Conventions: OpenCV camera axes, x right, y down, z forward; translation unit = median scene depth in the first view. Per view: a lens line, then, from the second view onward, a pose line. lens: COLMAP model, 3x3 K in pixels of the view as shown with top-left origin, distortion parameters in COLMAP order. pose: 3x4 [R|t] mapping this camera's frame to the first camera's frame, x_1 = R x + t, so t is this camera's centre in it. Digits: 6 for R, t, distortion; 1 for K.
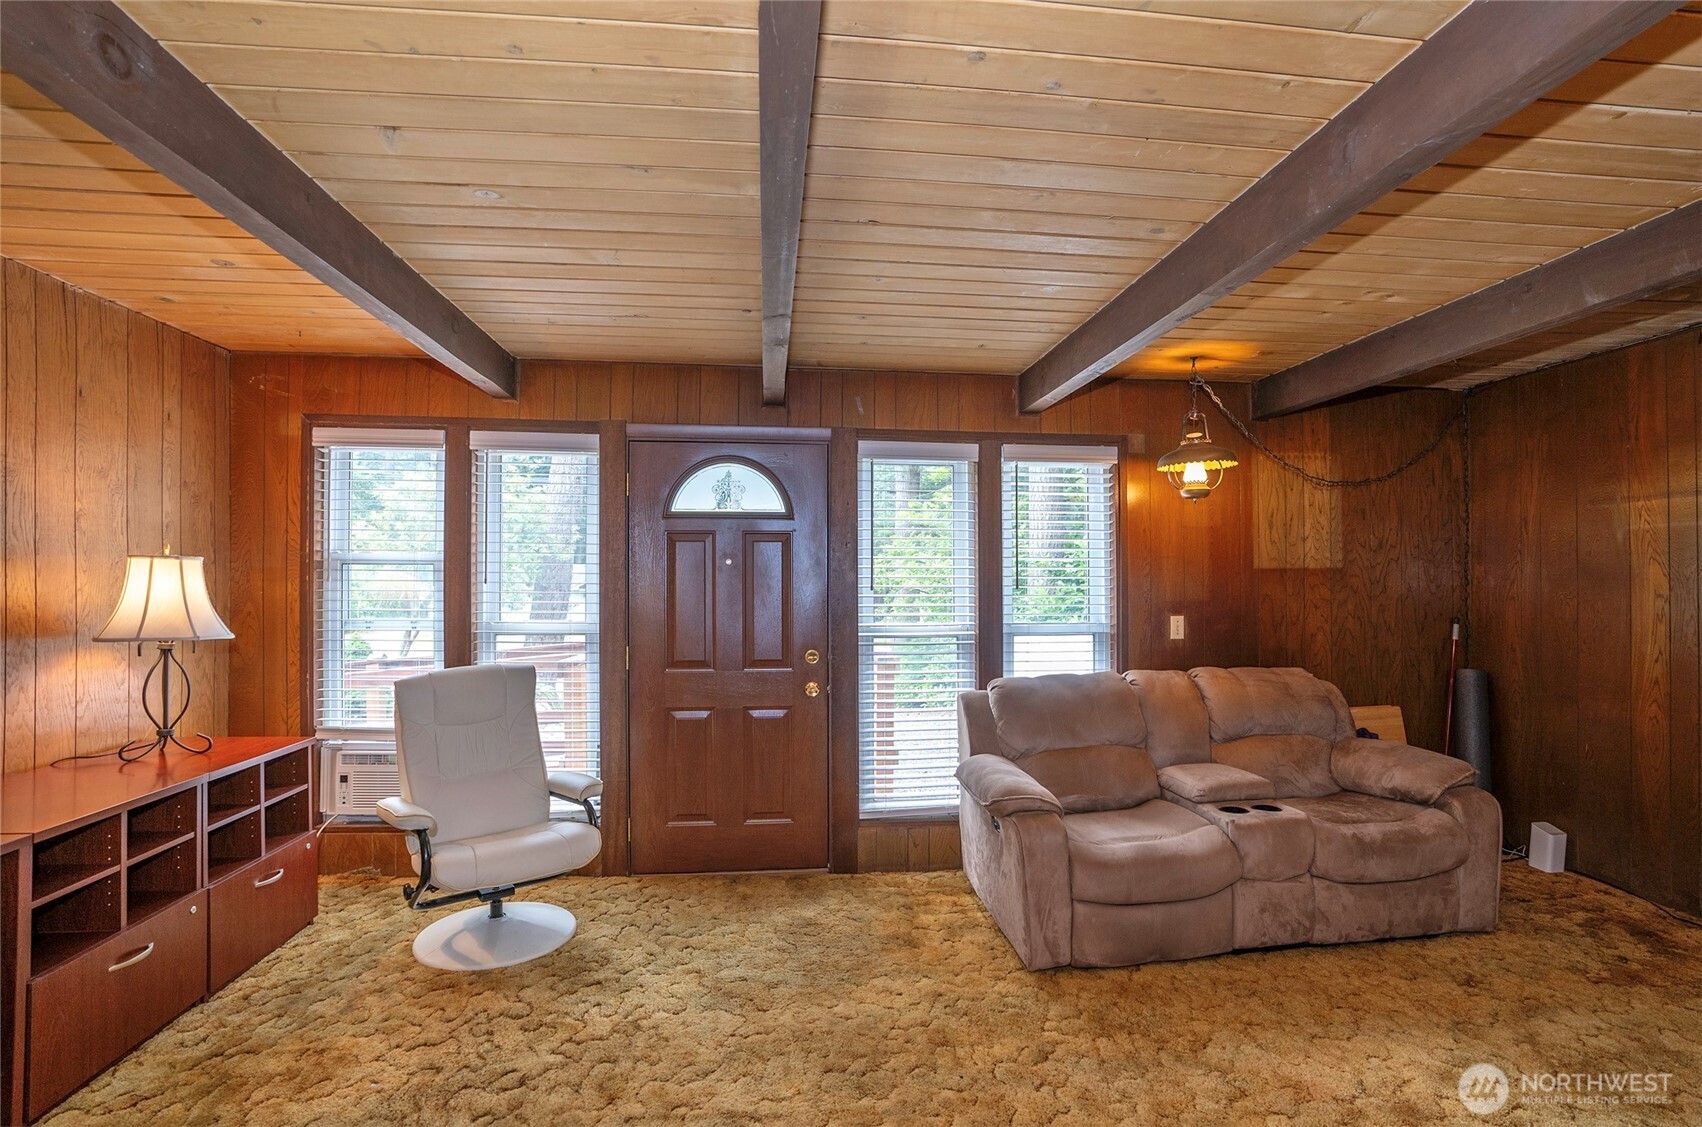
lens RADIAL K [[801.1, 0, 851.0], [0, 801.1, 563.5], [0, 0, 1]] dist [-0.071951, 0.025931]
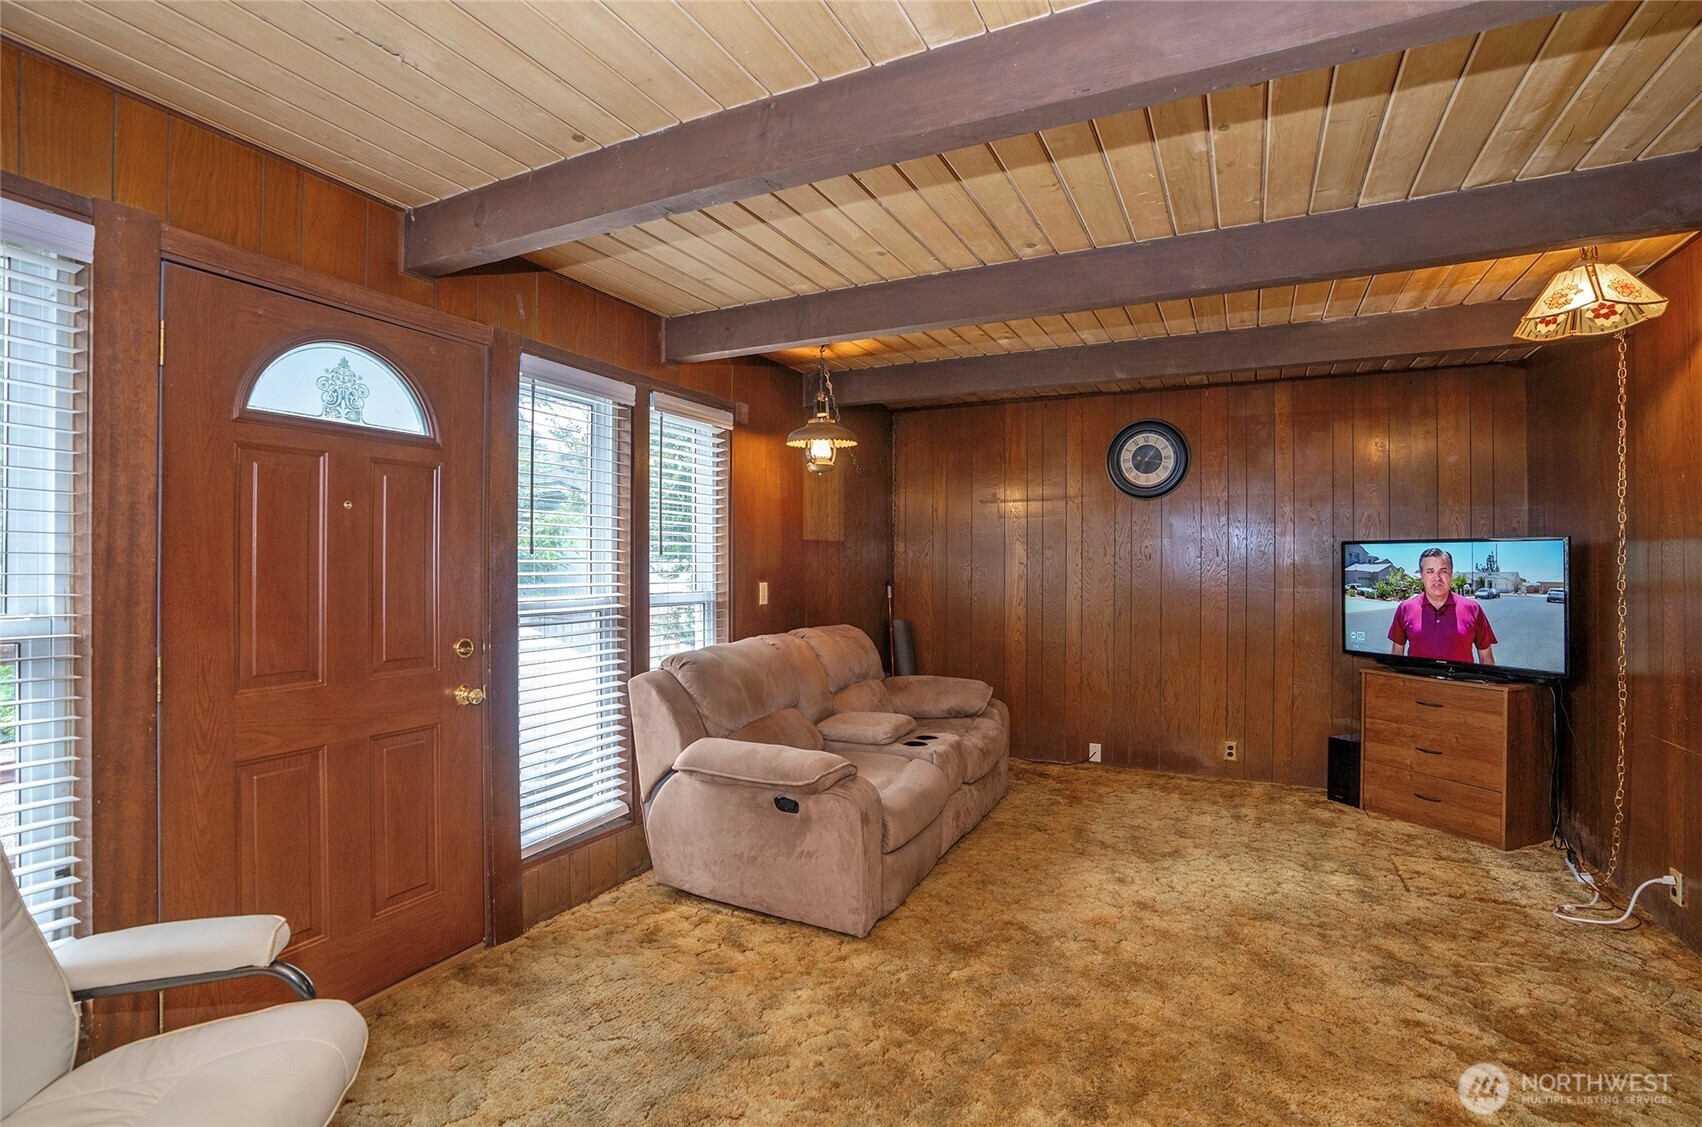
lens RADIAL K [[797.5, 0, 851.0], [0, 797.5, 563.5], [0, 0, 1]] dist [-0.059824, 0.000078]
pose [[0.537869, 0.001637, 0.843027, -0.446544], [-0.025636, 0.999567, 0.014416, 0.024149], [-0.842639, -0.029366, 0.537678, 0.355817]]
